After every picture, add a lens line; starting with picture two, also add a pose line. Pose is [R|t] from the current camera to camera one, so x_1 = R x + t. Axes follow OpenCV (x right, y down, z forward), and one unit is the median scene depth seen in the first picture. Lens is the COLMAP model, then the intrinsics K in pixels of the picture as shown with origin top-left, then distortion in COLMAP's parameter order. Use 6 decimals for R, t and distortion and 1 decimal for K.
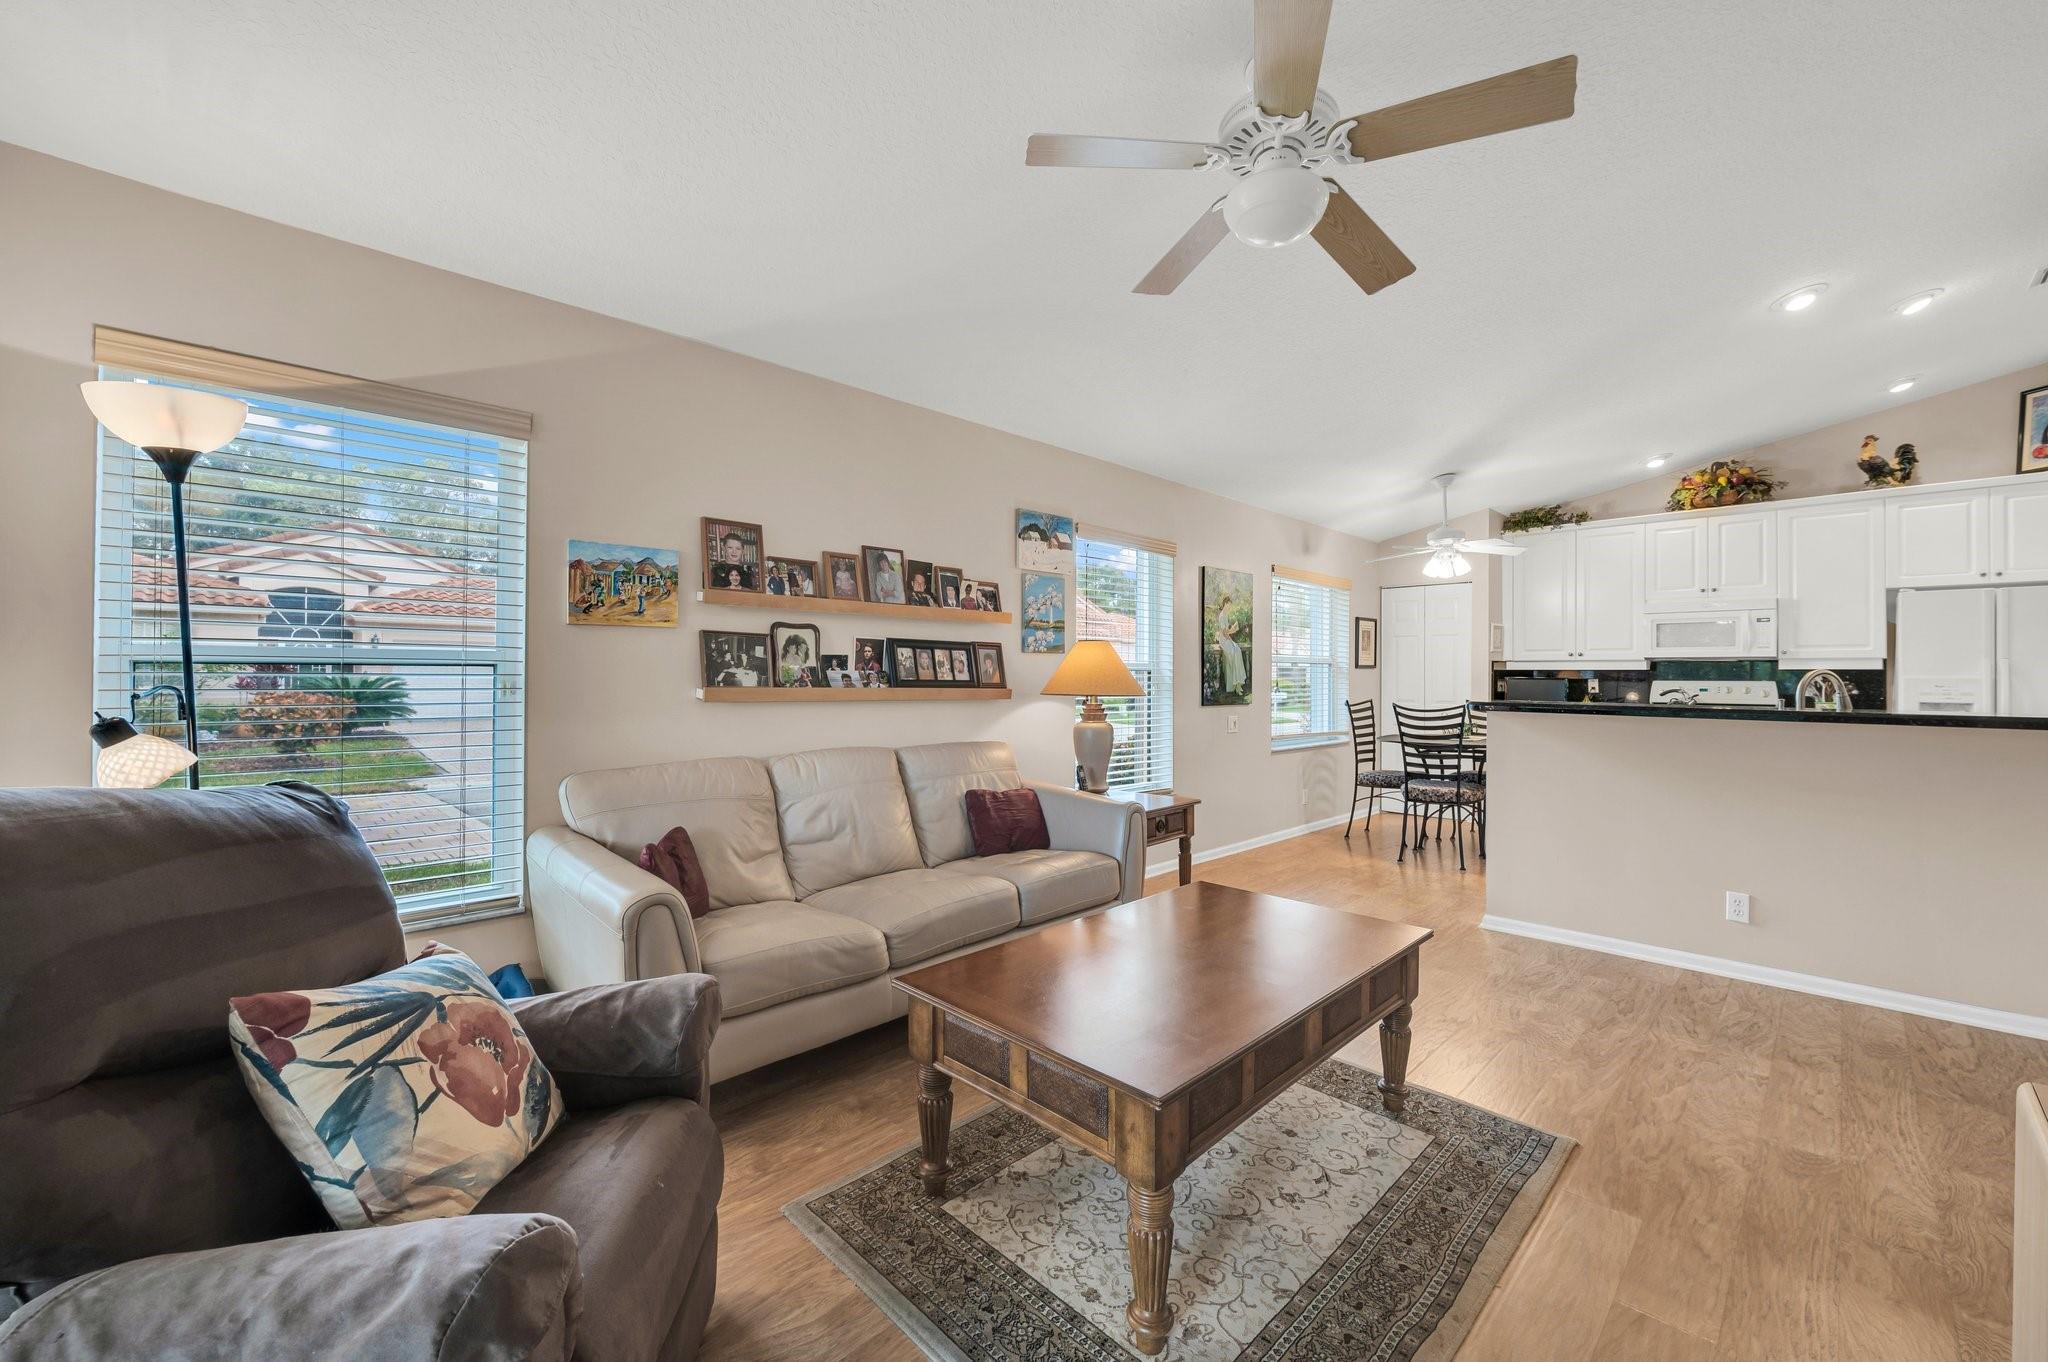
lens RADIAL K [[817.1, 0, 1040.9], [0, 817.1, 674.9], [0, 0, 1]] dist [-0.001642, -0.000452]
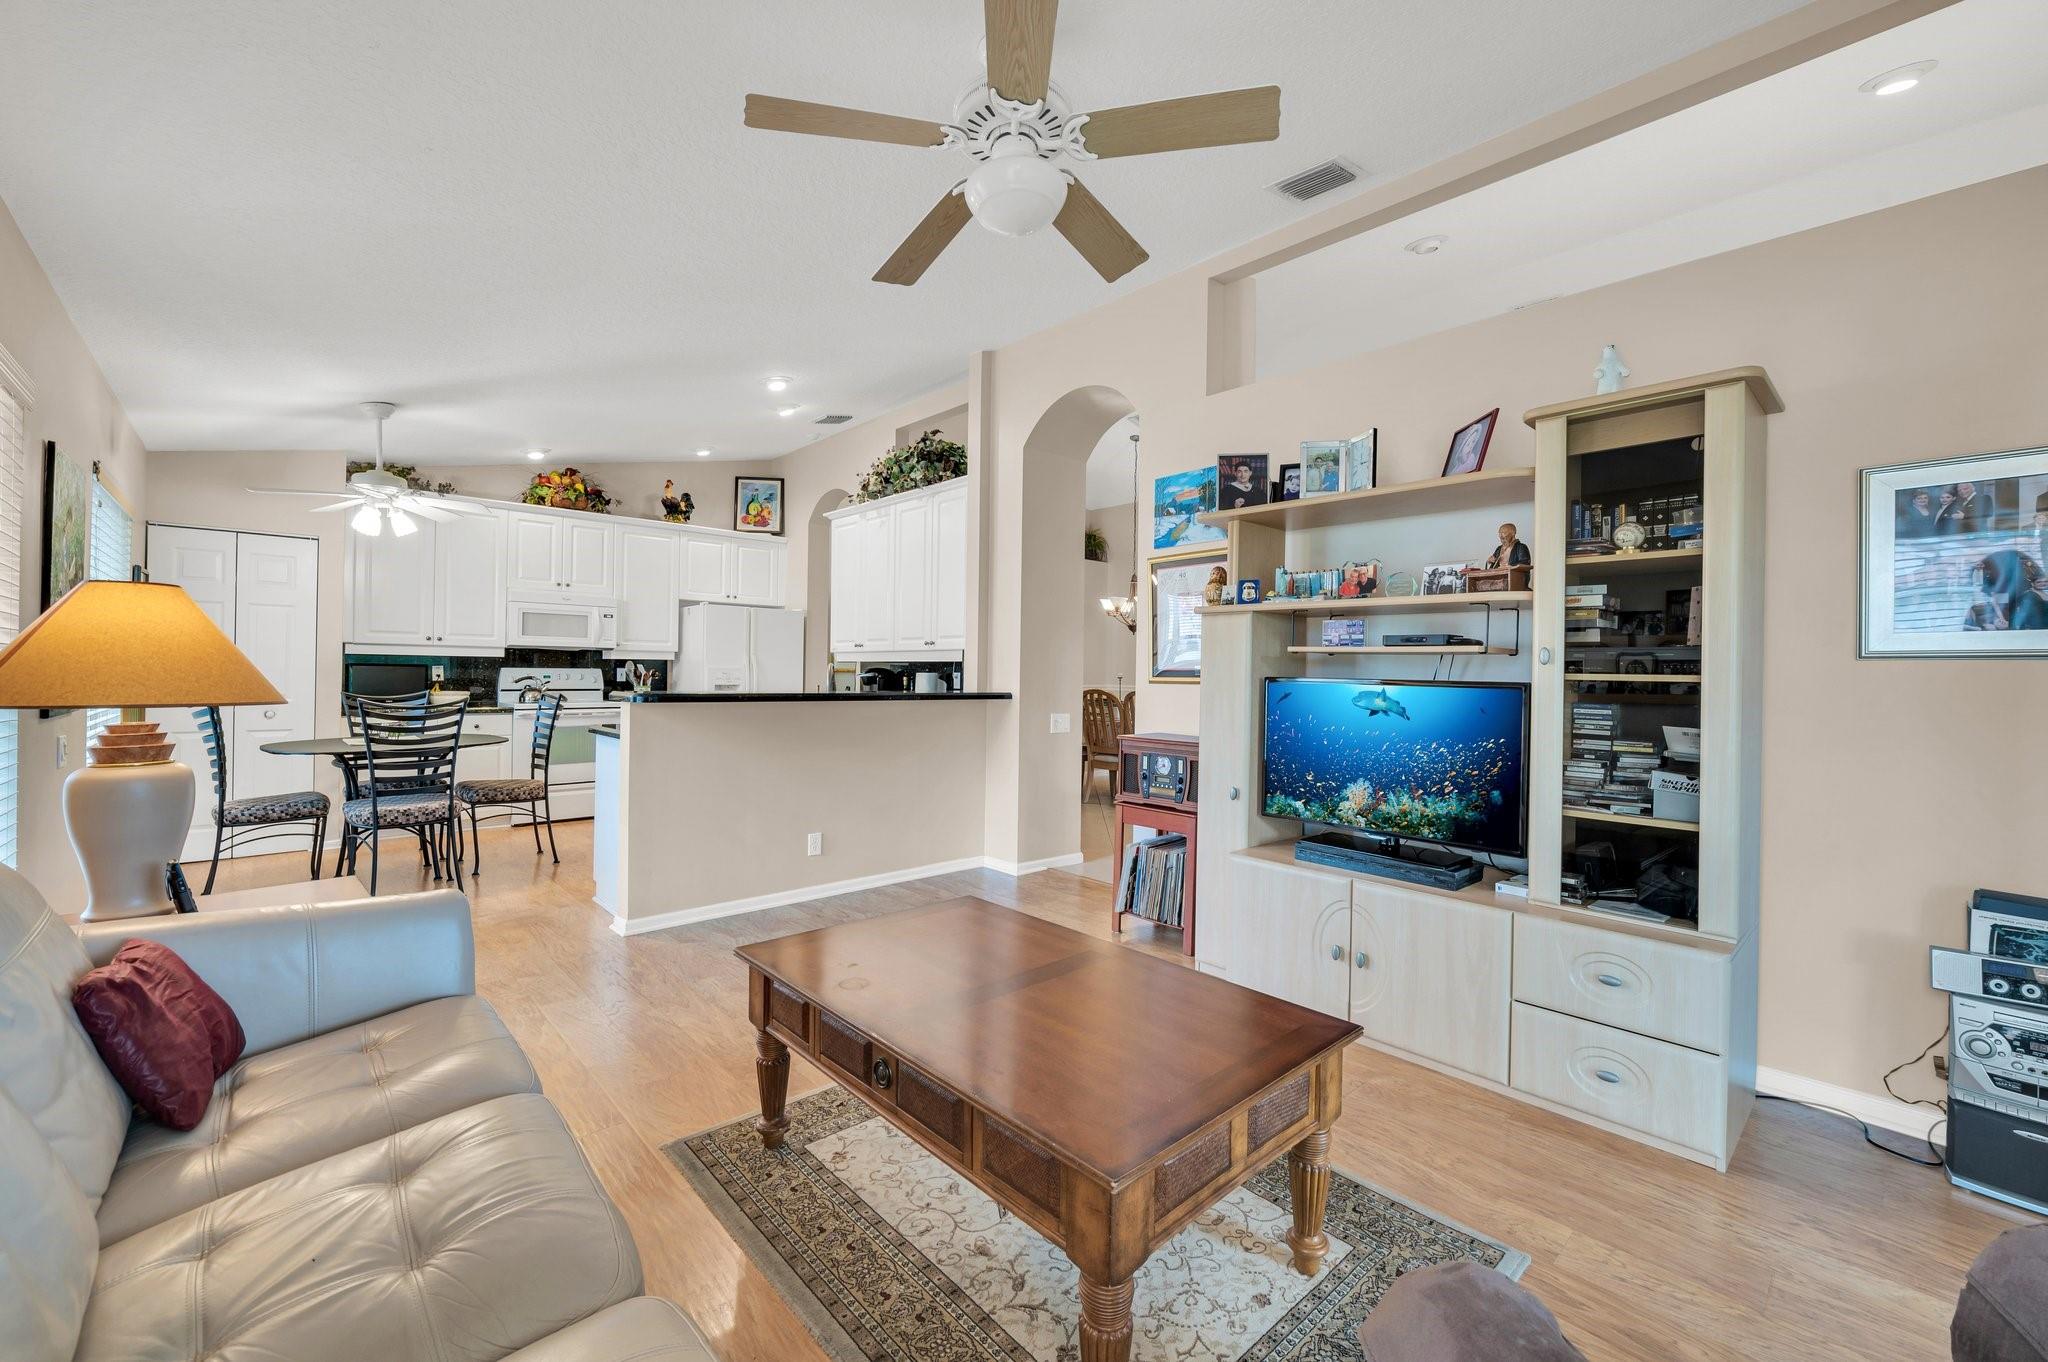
lens RADIAL K [[817.1, 0, 1042.4], [0, 817.1, 676.4], [0, 0, 1]] dist [-0.001642, -0.000452]
pose [[0.038245, -0.009588, 0.999222, -0.270014], [-0.015769, 0.999824, 0.010197, -0.003149], [-0.999144, -0.016147, 0.038087, 0.356527]]
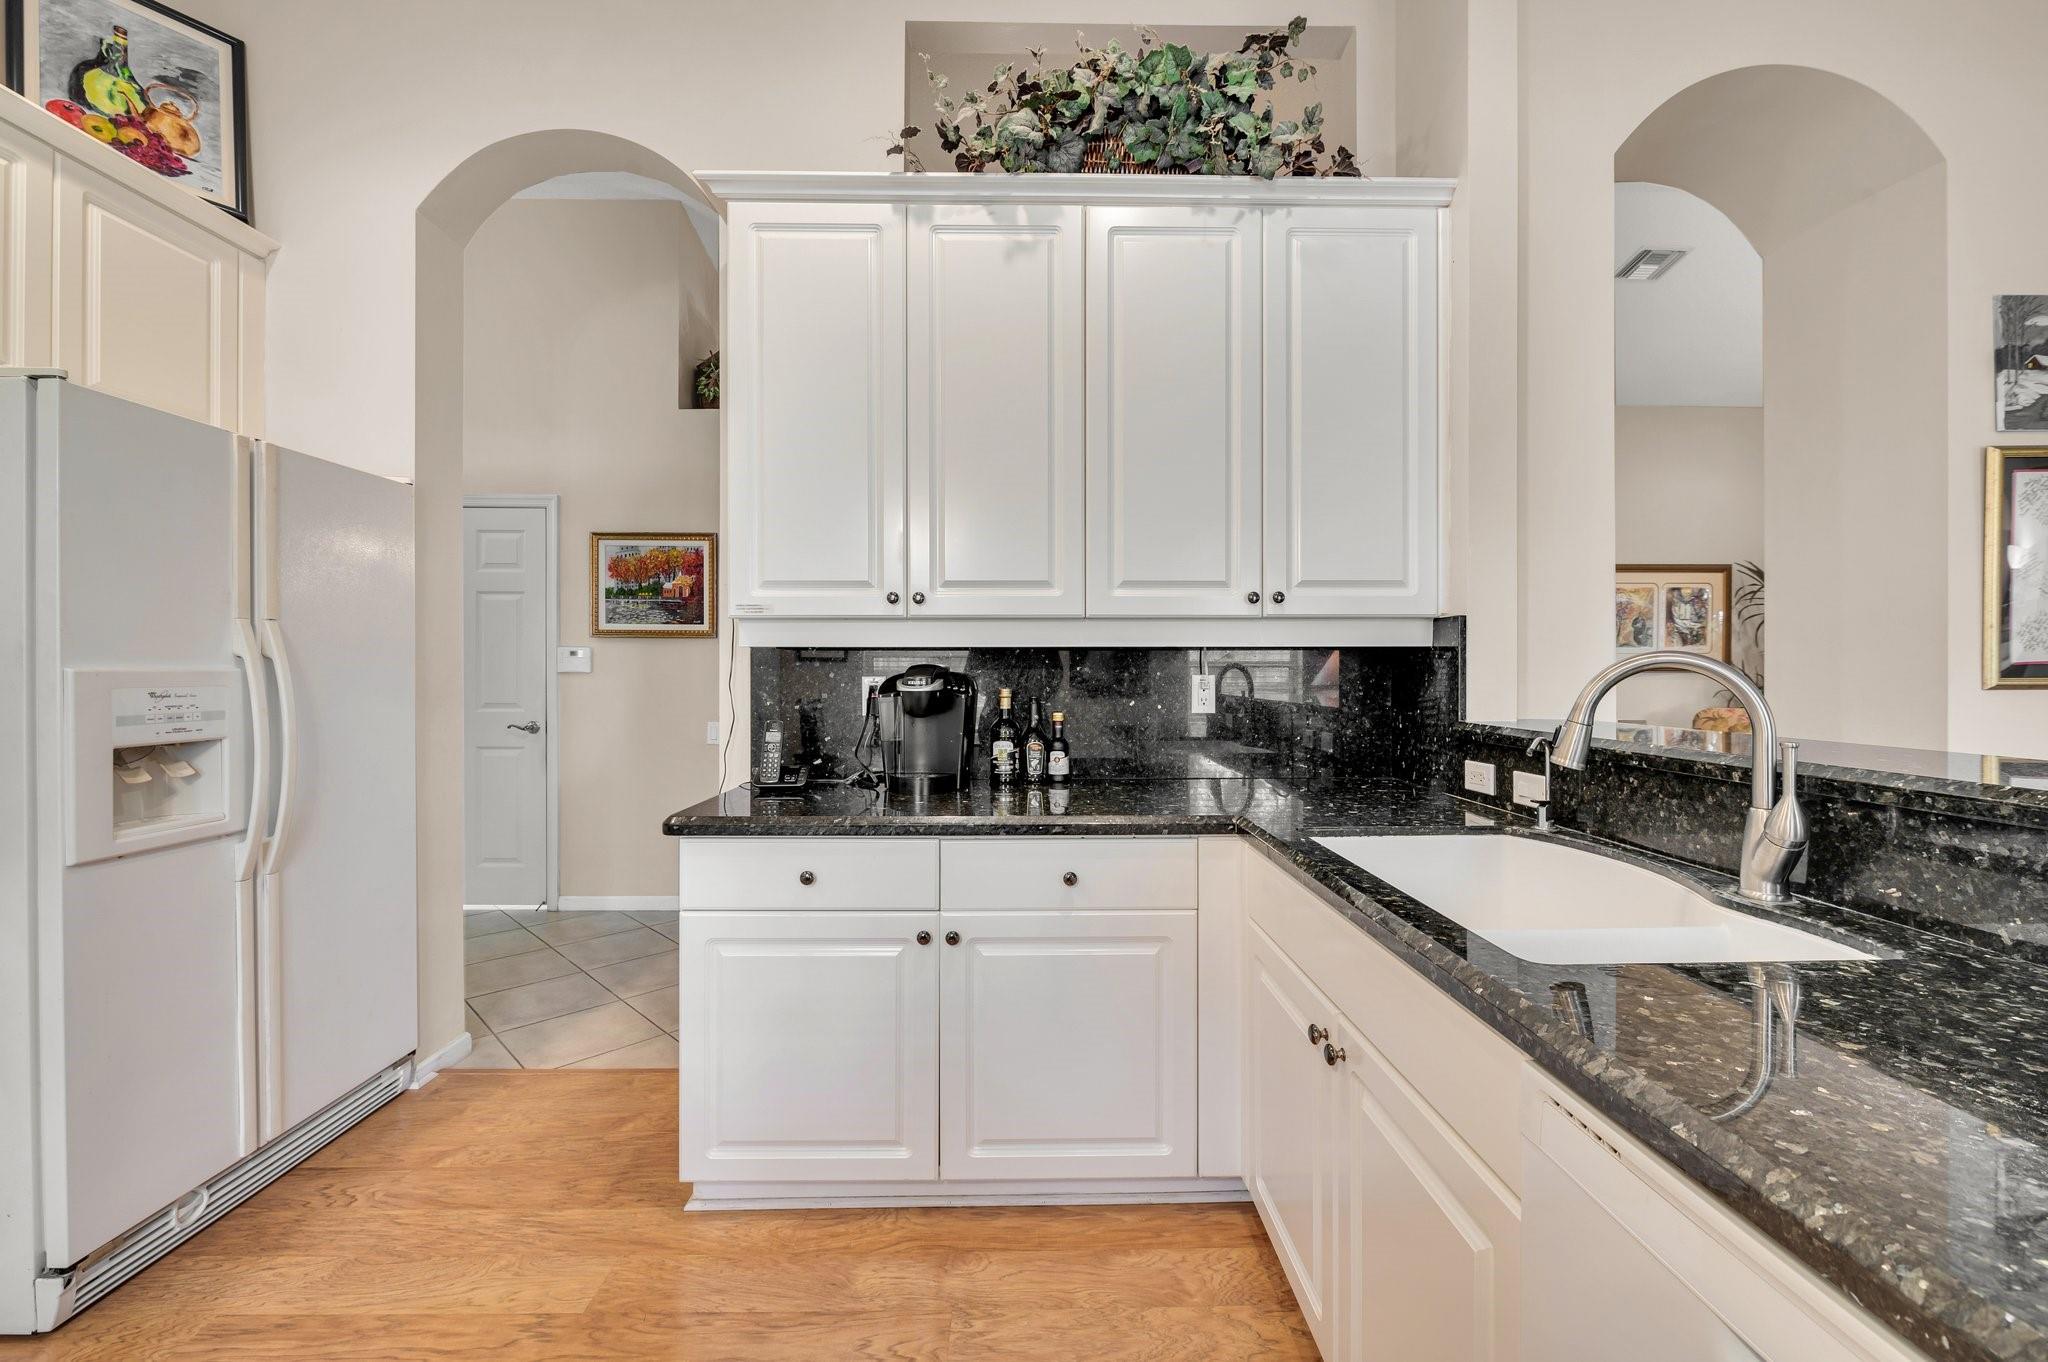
lens RADIAL K [[817.1, 0, 1028.4], [0, 817.1, 673.8], [0, 0, 1]] dist [-0.001642, -0.000452]
pose [[-0.714921, -0.007164, 0.699169, 0.555002], [-0.003873, 0.999973, 0.006285, 0.002087], [-0.699195, 0.001786, -0.714929, 0.894951]]
